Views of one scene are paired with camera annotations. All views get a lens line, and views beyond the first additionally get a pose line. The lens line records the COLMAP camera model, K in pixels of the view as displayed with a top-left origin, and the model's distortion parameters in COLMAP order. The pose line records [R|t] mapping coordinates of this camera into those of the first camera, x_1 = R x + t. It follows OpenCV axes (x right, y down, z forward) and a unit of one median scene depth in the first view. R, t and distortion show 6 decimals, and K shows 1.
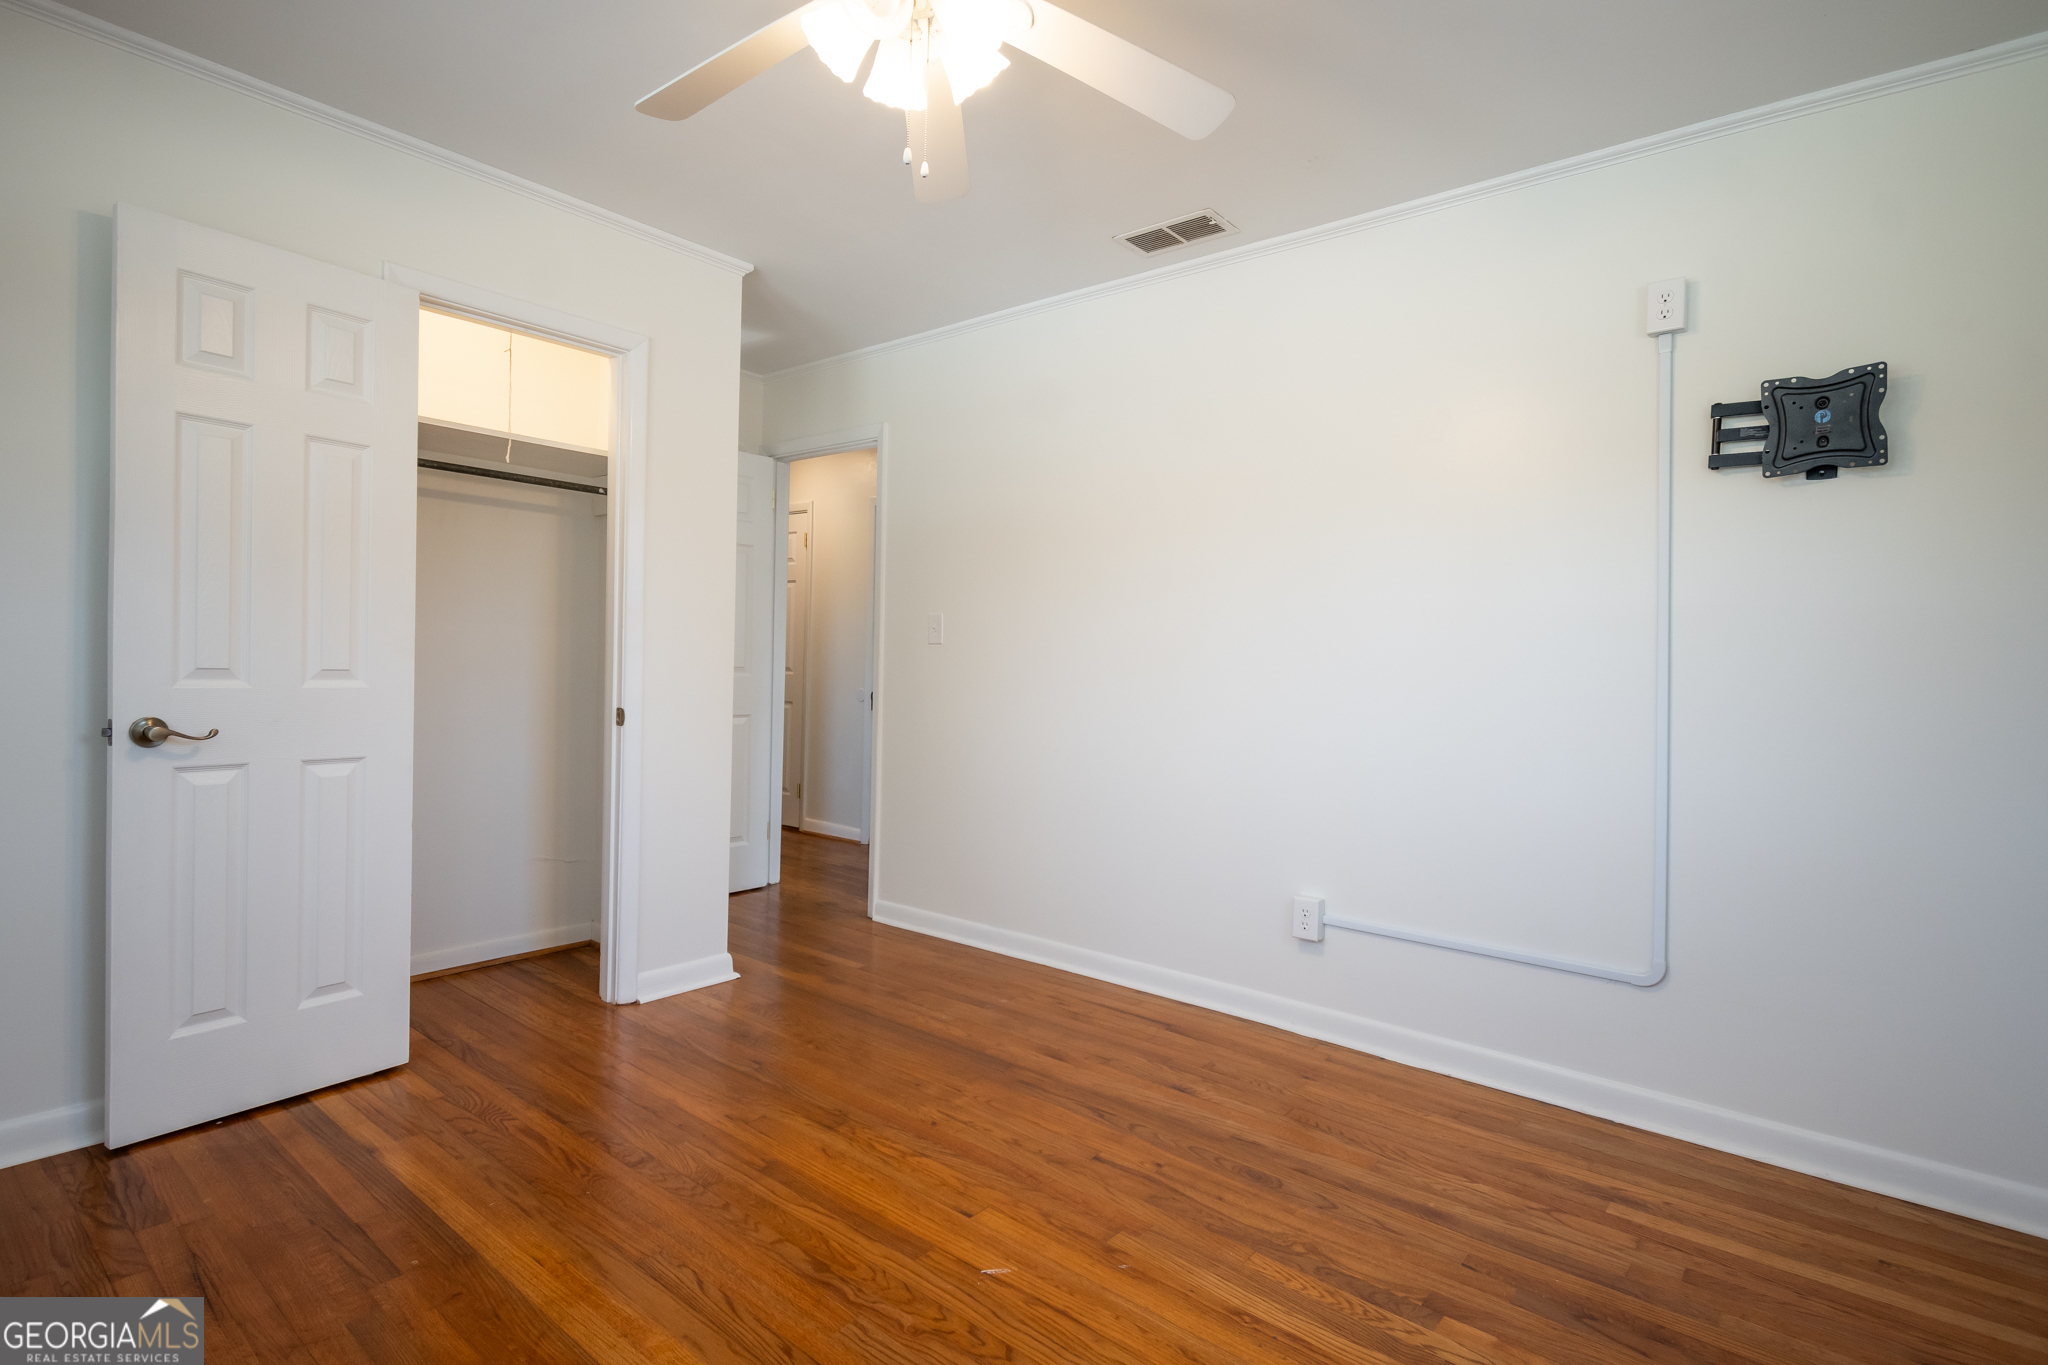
lens RADIAL K [[1010.1, 0, 1017.7], [0, 1010.1, 672.8], [0, 0, 1]] dist [0.000131, -0.002067]
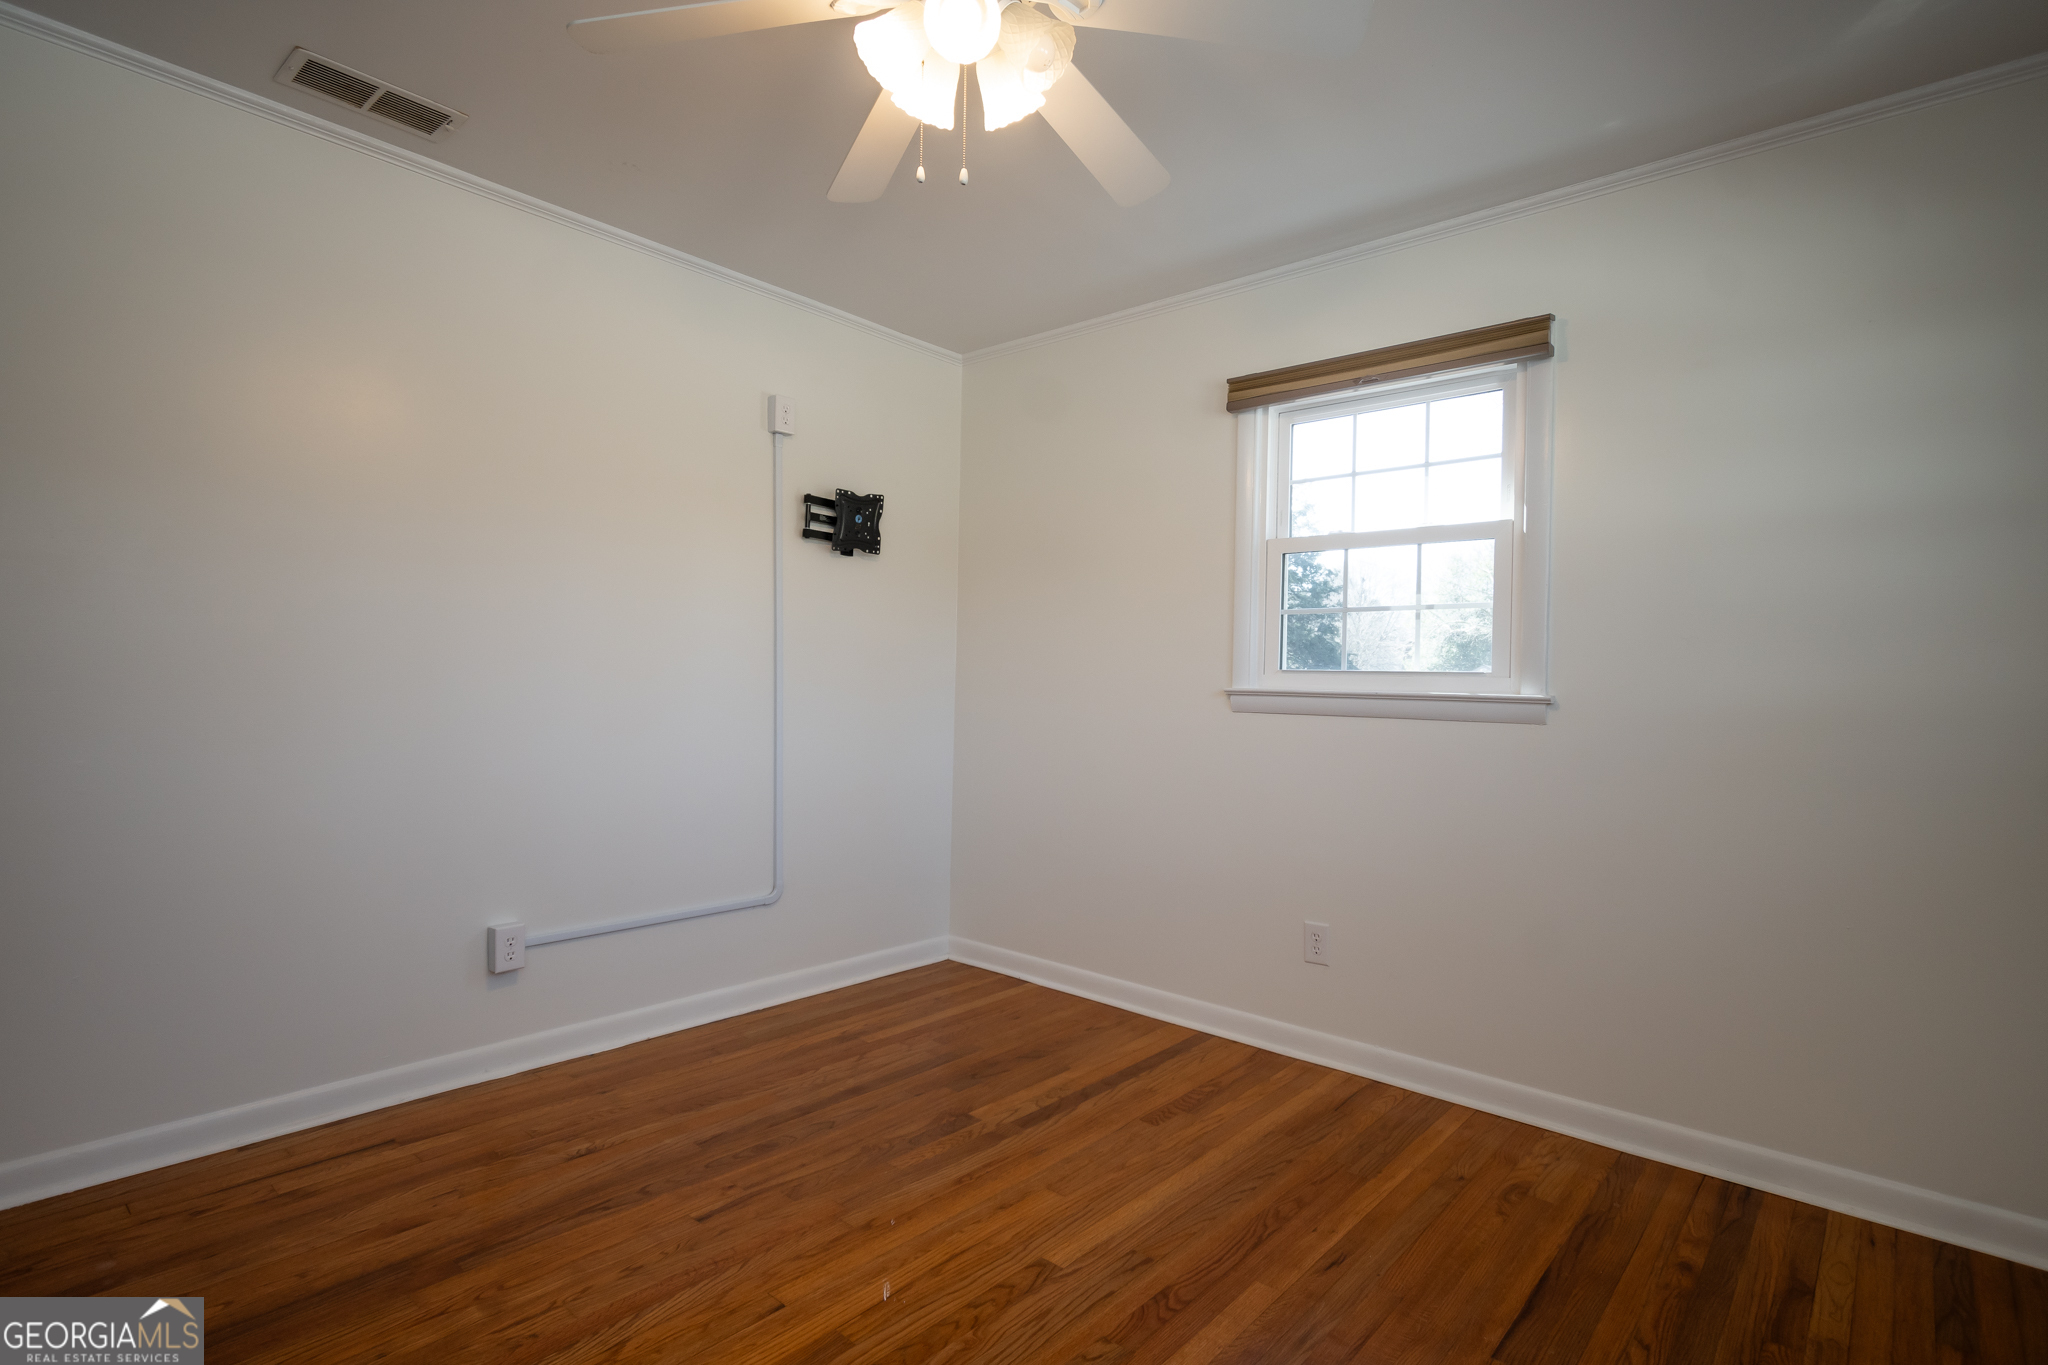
lens RADIAL K [[1010.1, 0, 1031.0], [0, 1010.1, 681.0], [0, 0, 1]] dist [0.000131, -0.002067]
pose [[0.013991, -0.023558, 0.999625, -0.836668], [-0.009343, 0.999676, 0.023690, -0.034181], [-0.999858, -0.009670, 0.013766, 0.700528]]
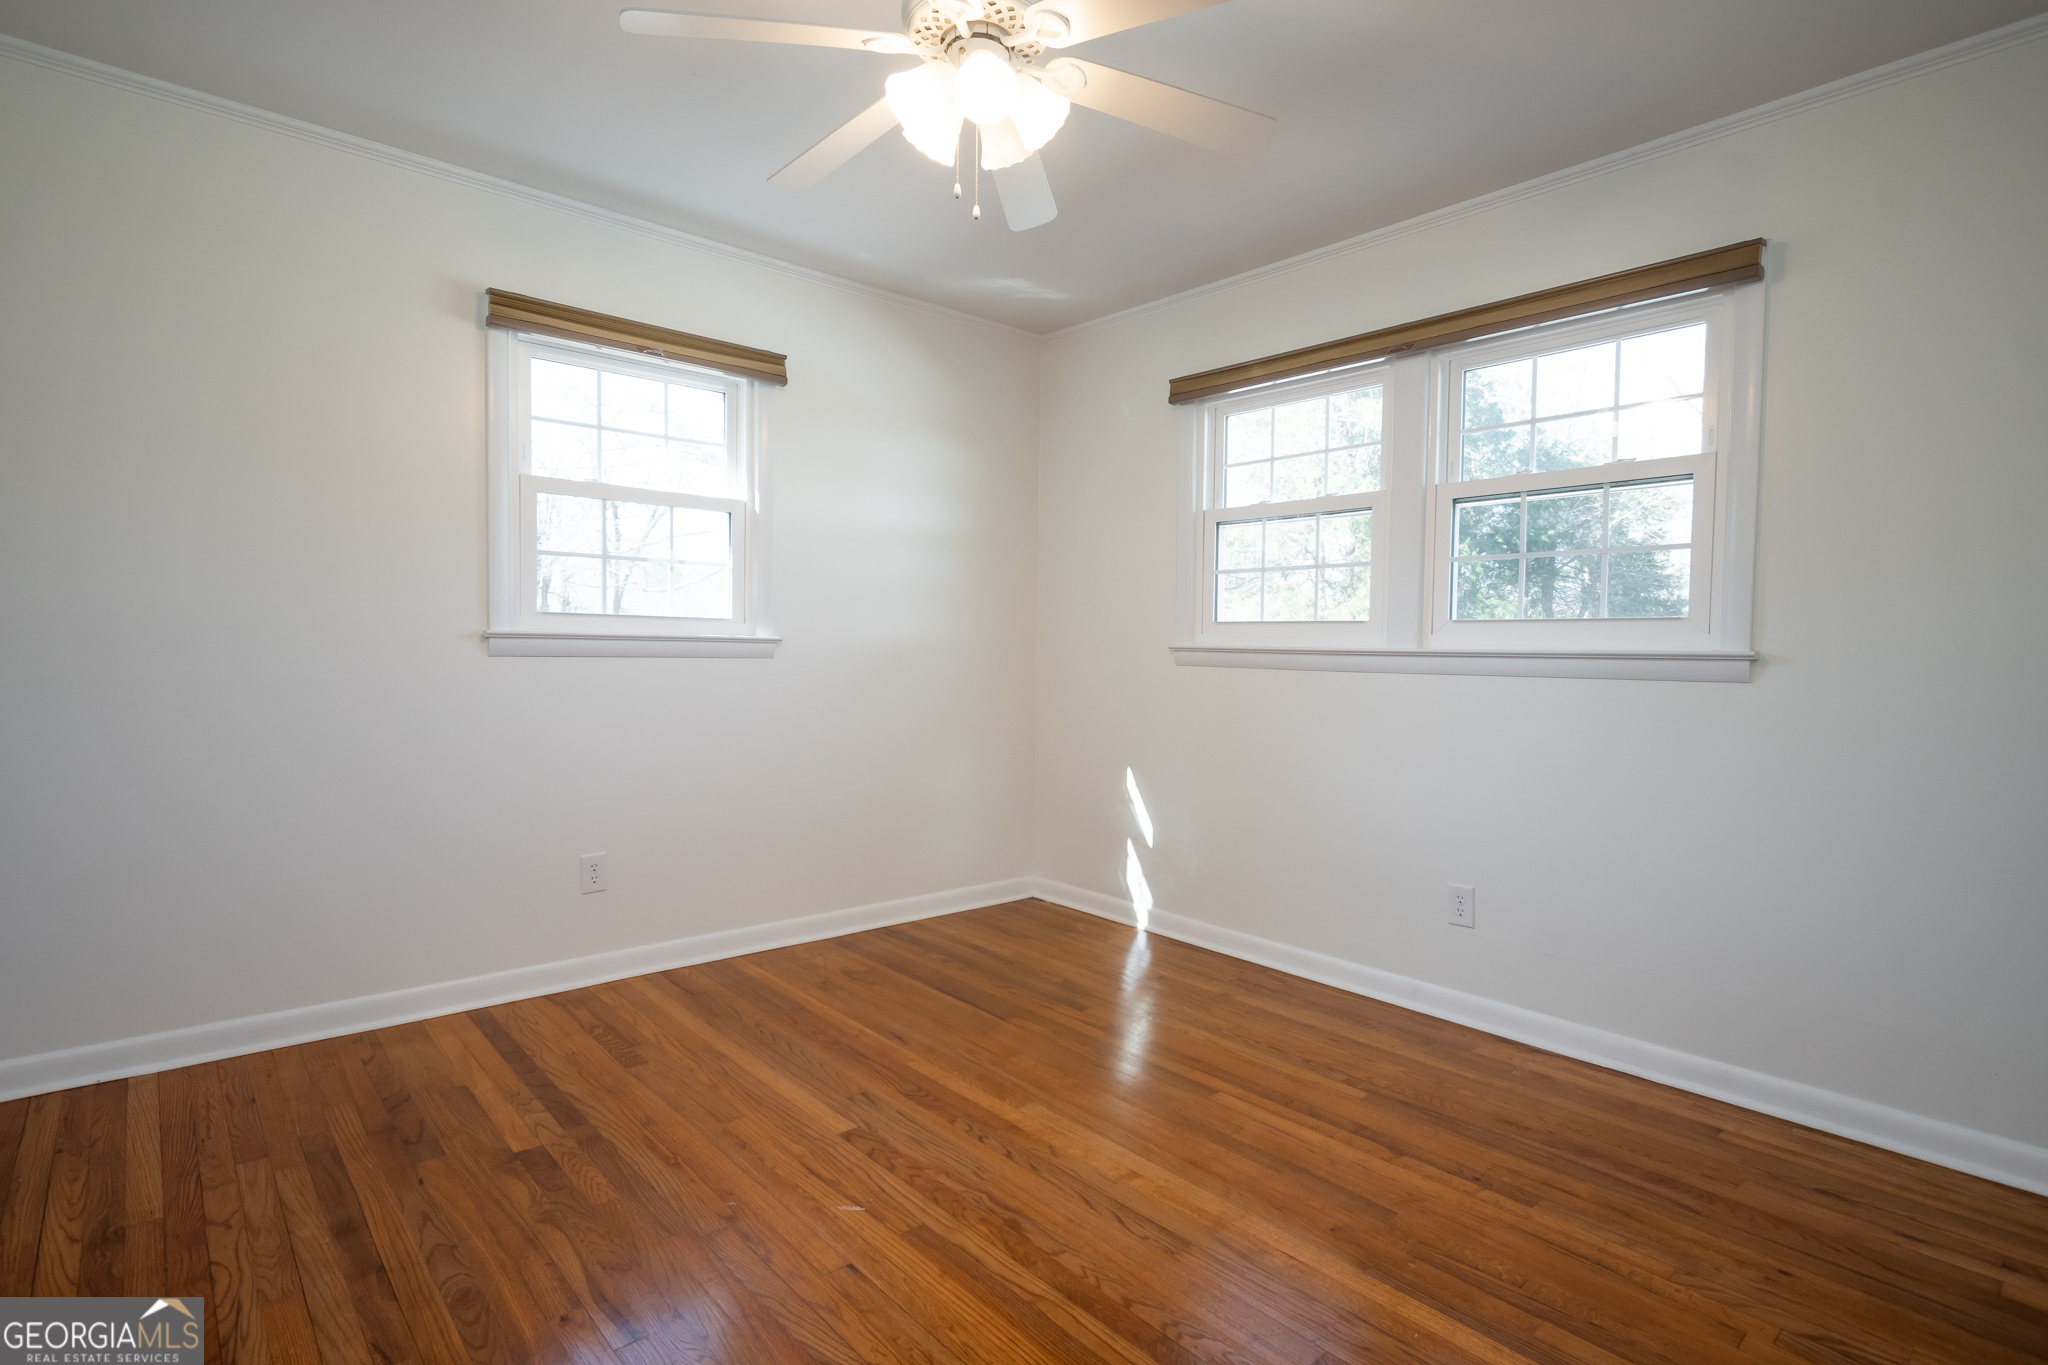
lens RADIAL K [[1010.1, 0, 1036.8], [0, 1010.1, 677.6], [0, 0, 1]] dist [0.000131, -0.002067]
pose [[-0.989598, -0.047824, 0.135680, -0.276938], [-0.041571, 0.997955, 0.048556, -0.024945], [-0.137725, 0.042410, -0.989562, 1.660424]]
